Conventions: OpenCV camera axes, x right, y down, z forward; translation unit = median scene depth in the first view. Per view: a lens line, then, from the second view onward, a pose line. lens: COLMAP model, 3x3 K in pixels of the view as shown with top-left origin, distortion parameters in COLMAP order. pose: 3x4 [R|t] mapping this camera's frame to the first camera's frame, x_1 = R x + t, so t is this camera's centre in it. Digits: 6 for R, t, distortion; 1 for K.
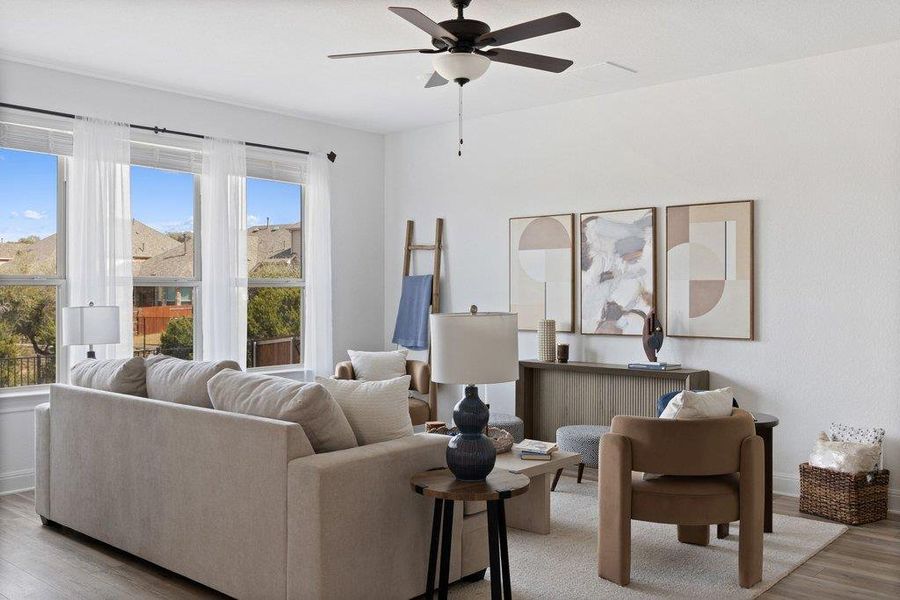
lens RADIAL K [[832.5, 0, 449.5], [0, 832.5, 284.6], [0, 0, 1]] dist [0.005710, 0.000000]
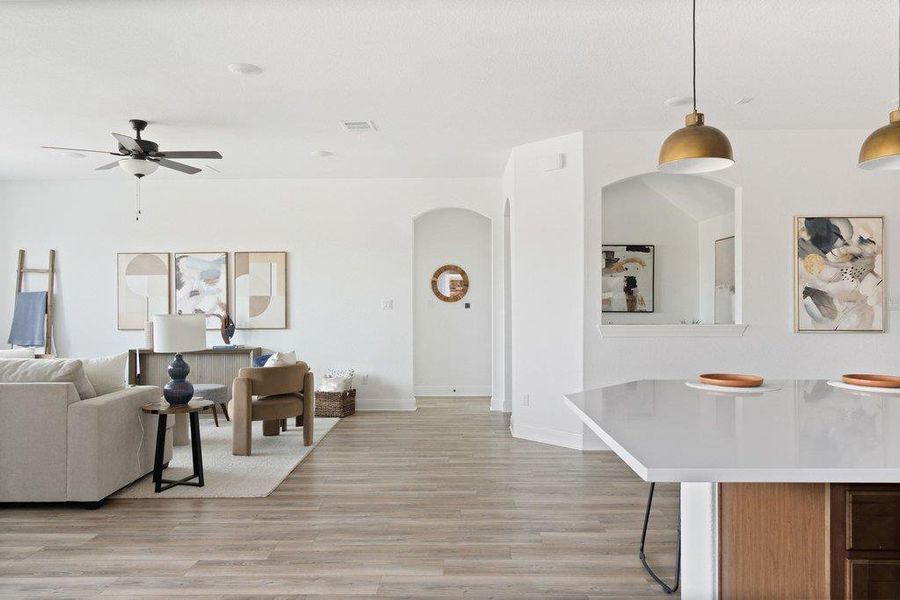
lens RADIAL K [[832.5, 0, 448.5], [0, 832.5, 298.7], [0, 0, 1]] dist [0.005710, 0.000000]
pose [[0.747252, -0.002294, 0.664537, -0.549760], [0.001037, 0.999997, 0.002286, -0.002976], [-0.664540, -0.001019, 0.747252, -0.563677]]
